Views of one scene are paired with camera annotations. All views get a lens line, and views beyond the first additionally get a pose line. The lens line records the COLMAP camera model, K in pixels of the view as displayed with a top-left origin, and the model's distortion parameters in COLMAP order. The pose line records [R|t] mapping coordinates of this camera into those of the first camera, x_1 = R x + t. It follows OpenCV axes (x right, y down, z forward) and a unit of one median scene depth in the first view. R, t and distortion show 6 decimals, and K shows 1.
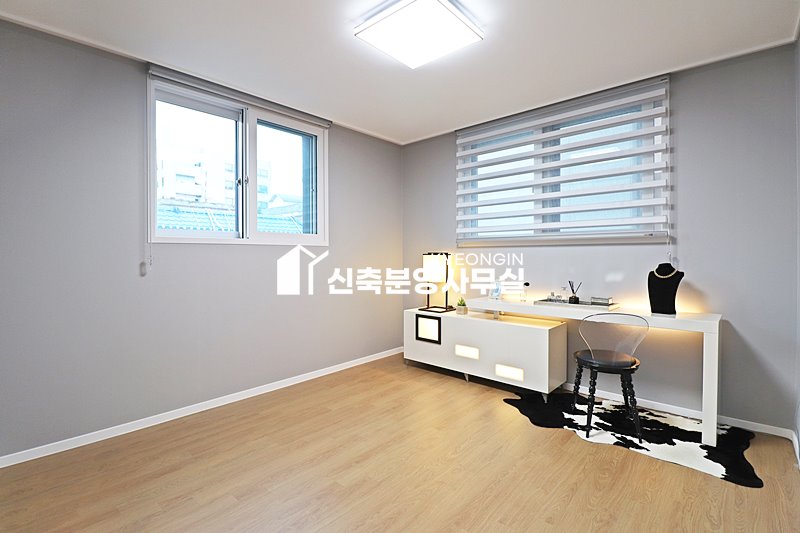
lens RADIAL K [[367.0, 0, 400.4], [0, 367.0, 261.2], [0, 0, 1]] dist [-0.008536, -0.008077]
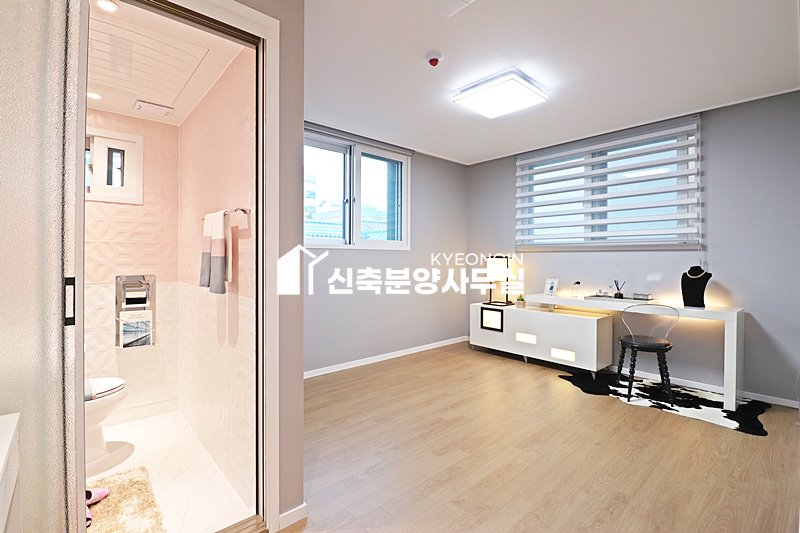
lens RADIAL K [[367.0, 0, 399.6], [0, 367.0, 260.2], [0, 0, 1]] dist [-0.008536, -0.008077]
pose [[0.994257, 0.007103, -0.106784, -0.122747], [-0.008196, 0.999918, -0.009801, 0.004934], [0.106706, 0.010620, 0.994234, -0.291419]]
